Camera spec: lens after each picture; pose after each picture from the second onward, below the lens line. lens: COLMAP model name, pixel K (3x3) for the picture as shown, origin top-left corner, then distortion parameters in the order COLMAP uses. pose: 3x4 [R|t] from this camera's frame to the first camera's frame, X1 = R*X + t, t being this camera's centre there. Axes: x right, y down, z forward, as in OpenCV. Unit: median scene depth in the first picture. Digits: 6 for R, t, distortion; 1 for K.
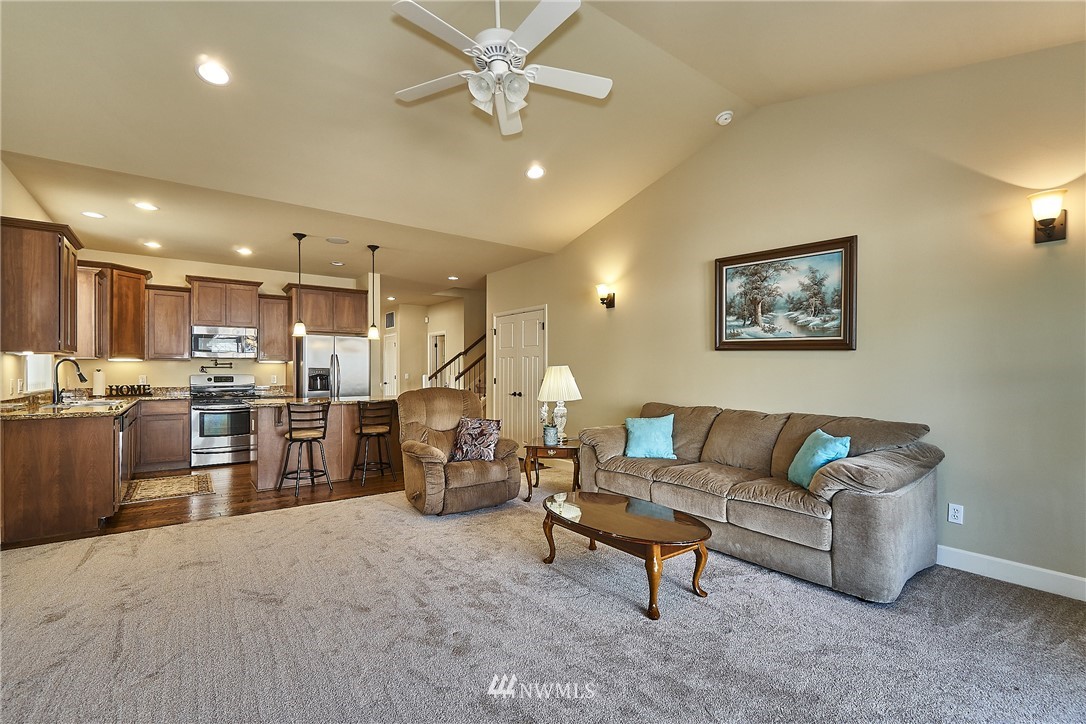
lens RADIAL K [[483.0, 0, 543.0], [0, 483.0, 370.3], [0, 0, 1]] dist [-0.001254, 0.000005]
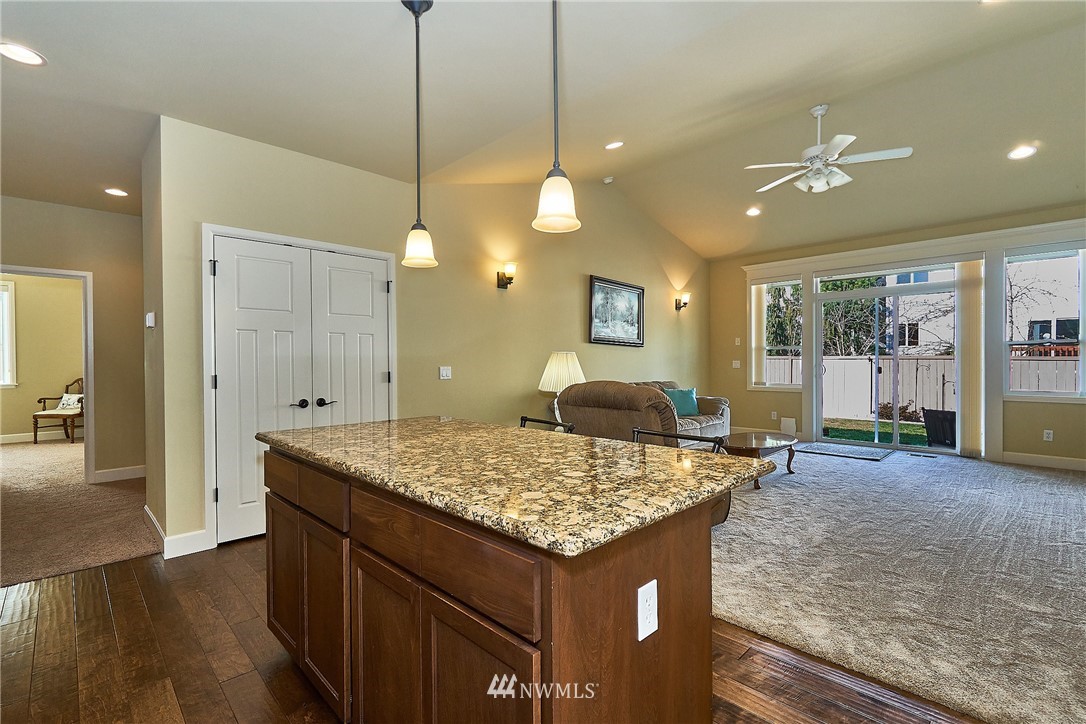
lens RADIAL K [[483.0, 0, 553.9], [0, 483.0, 364.1], [0, 0, 1]] dist [-0.001254, 0.000005]
pose [[-0.125661, -0.007183, 0.992047, -0.681014], [0.002598, 0.999968, 0.007569, 0.004561], [-0.992070, 0.003528, -0.125639, 0.903704]]
